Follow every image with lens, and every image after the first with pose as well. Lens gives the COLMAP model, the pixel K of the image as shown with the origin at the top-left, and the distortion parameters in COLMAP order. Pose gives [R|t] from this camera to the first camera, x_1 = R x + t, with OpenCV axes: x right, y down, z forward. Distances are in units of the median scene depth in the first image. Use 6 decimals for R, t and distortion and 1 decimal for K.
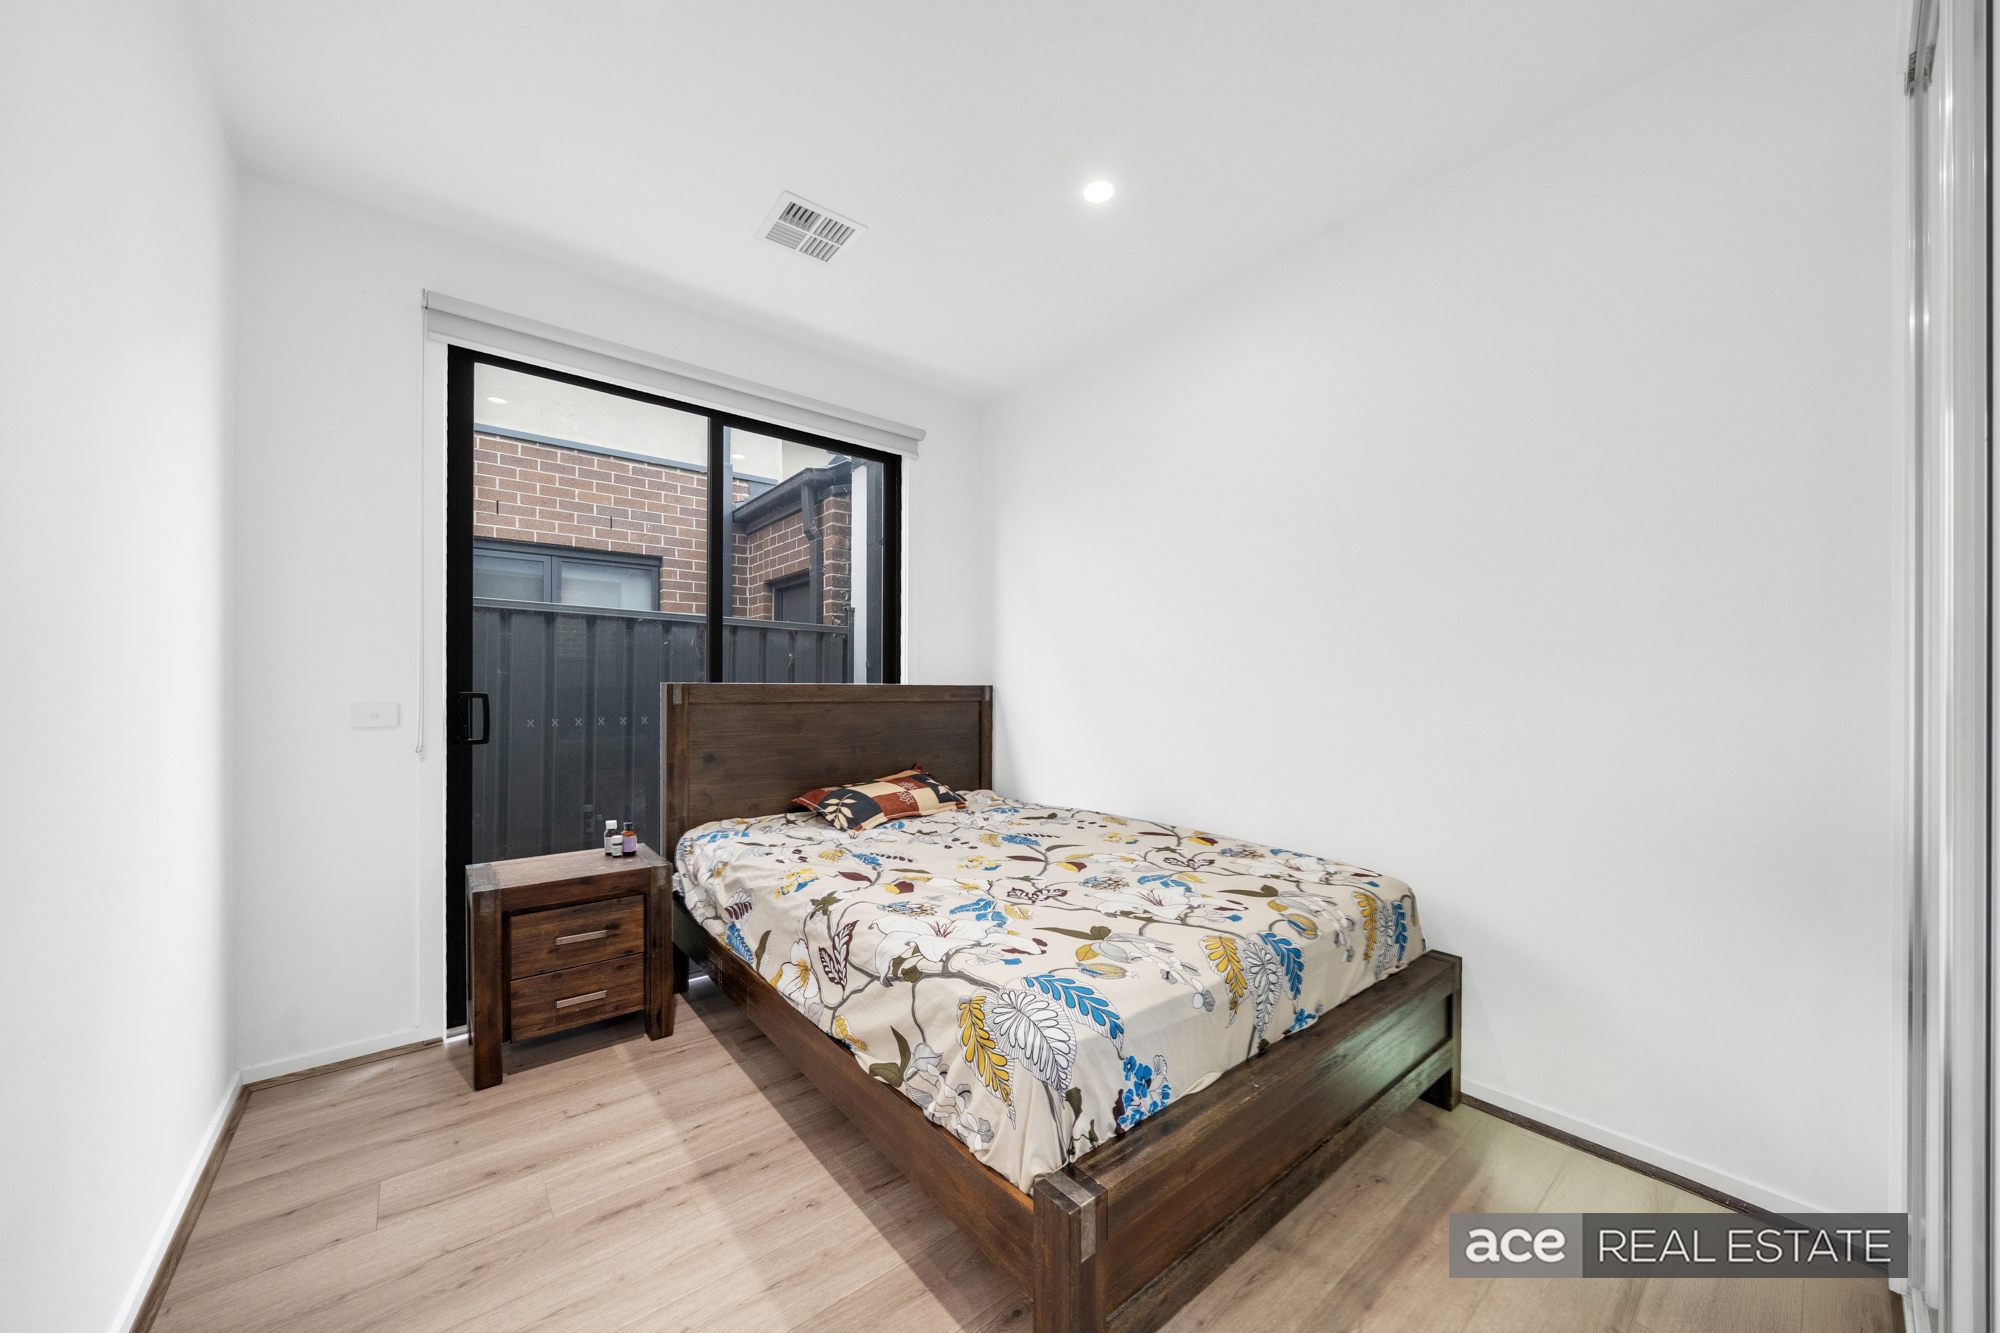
lens RADIAL K [[688.2, 0, 989.2], [0, 688.2, 687.5], [0, 0, 1]] dist [-0.000188, -0.000009]
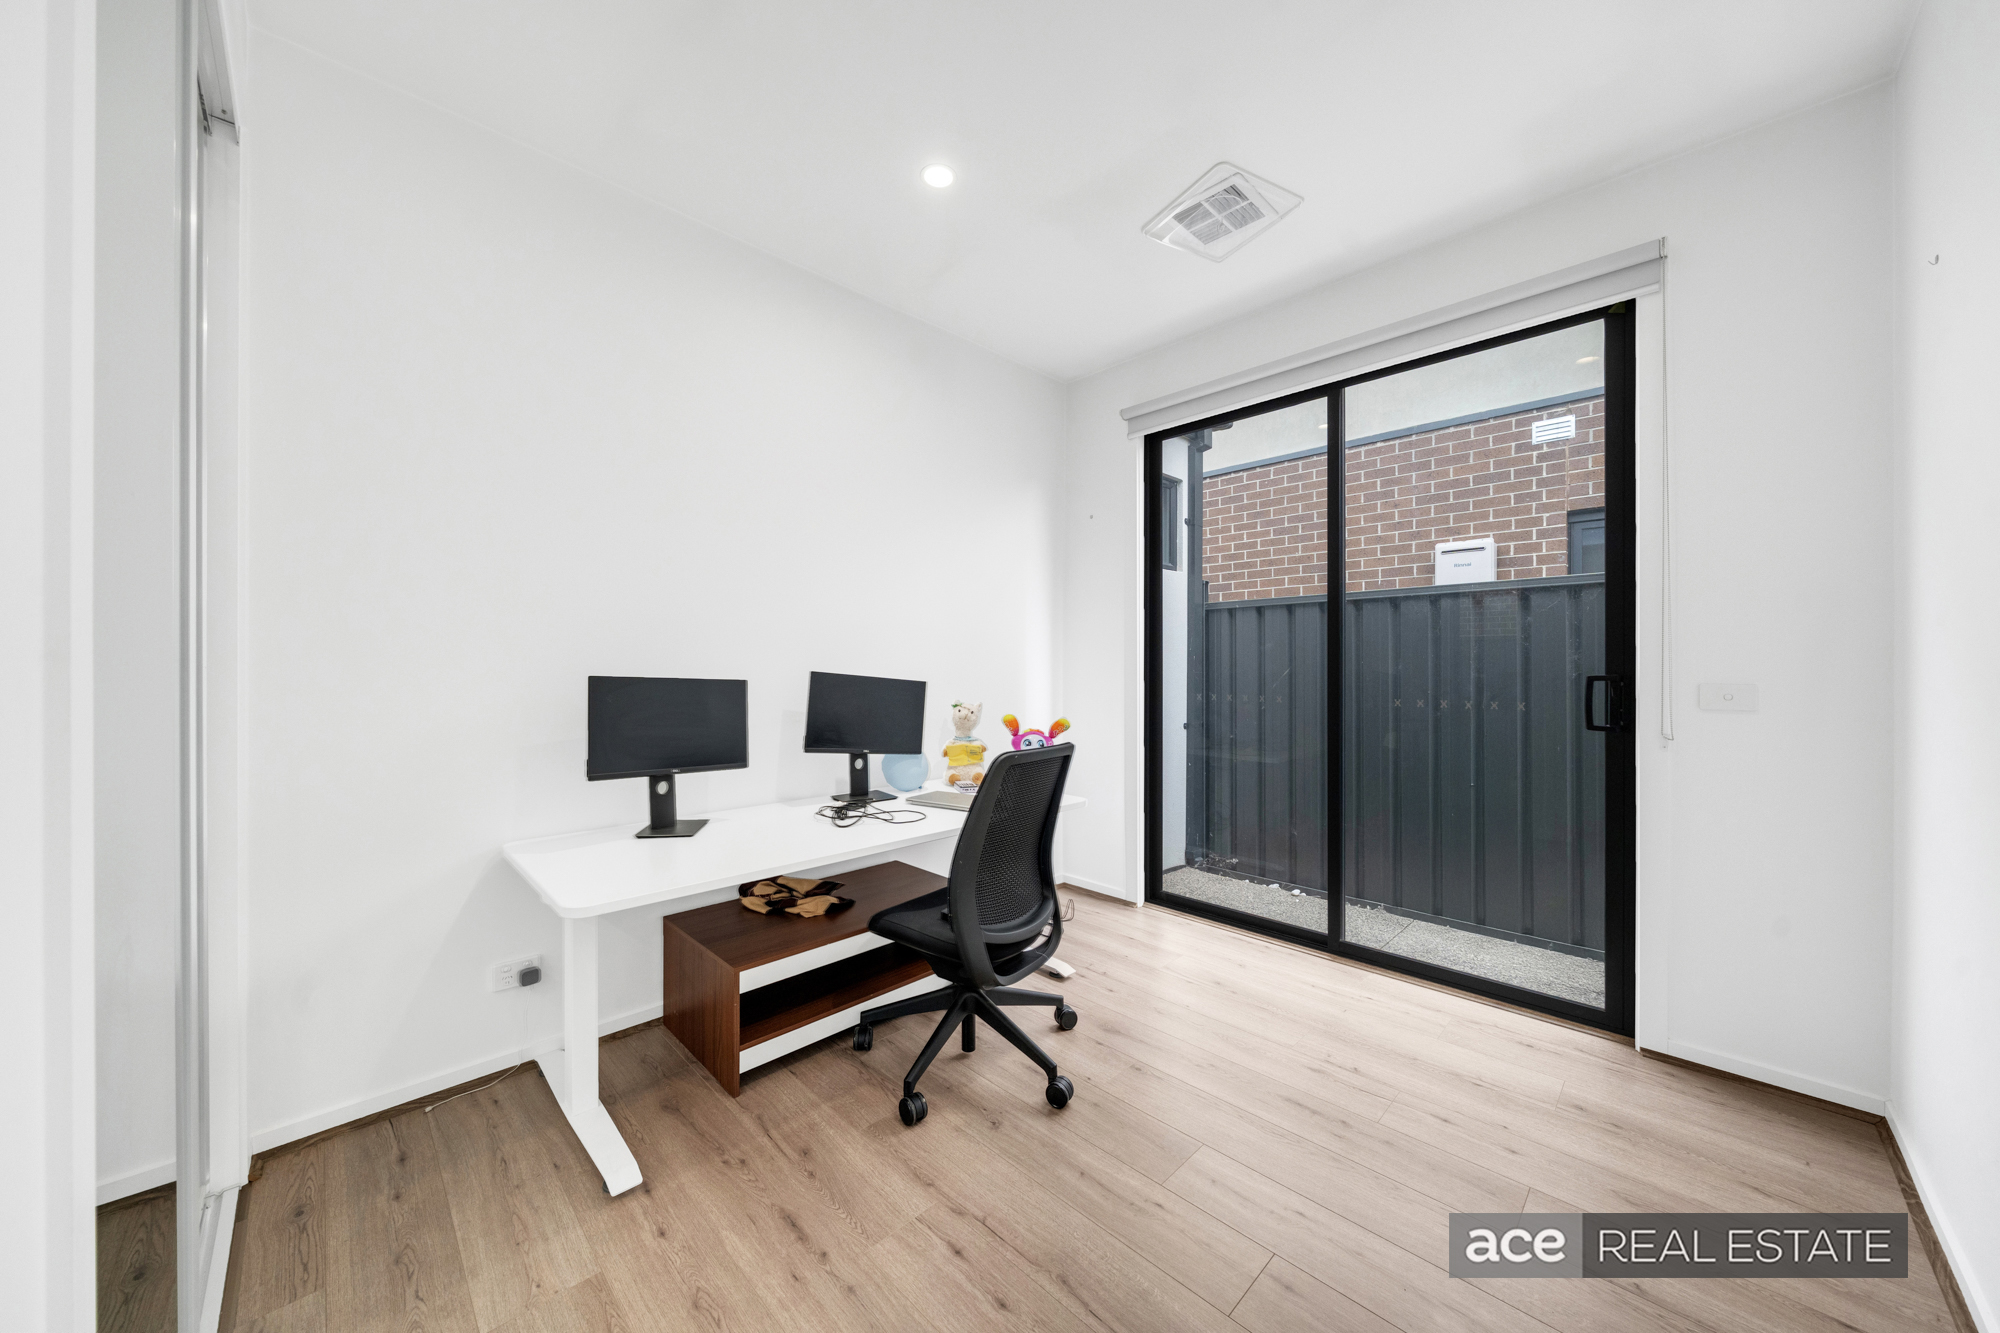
lens RADIAL K [[700.3, 0, 1000.0], [0, 700.3, 666.5], [0, 0, 1]] dist [0.000118, 0.000014]
pose [[0.107793, -0.001907, -0.994172, 0.532398], [0.000761, 0.999998, -0.001836, -0.003283], [0.994173, -0.000559, 0.107794, 0.429515]]
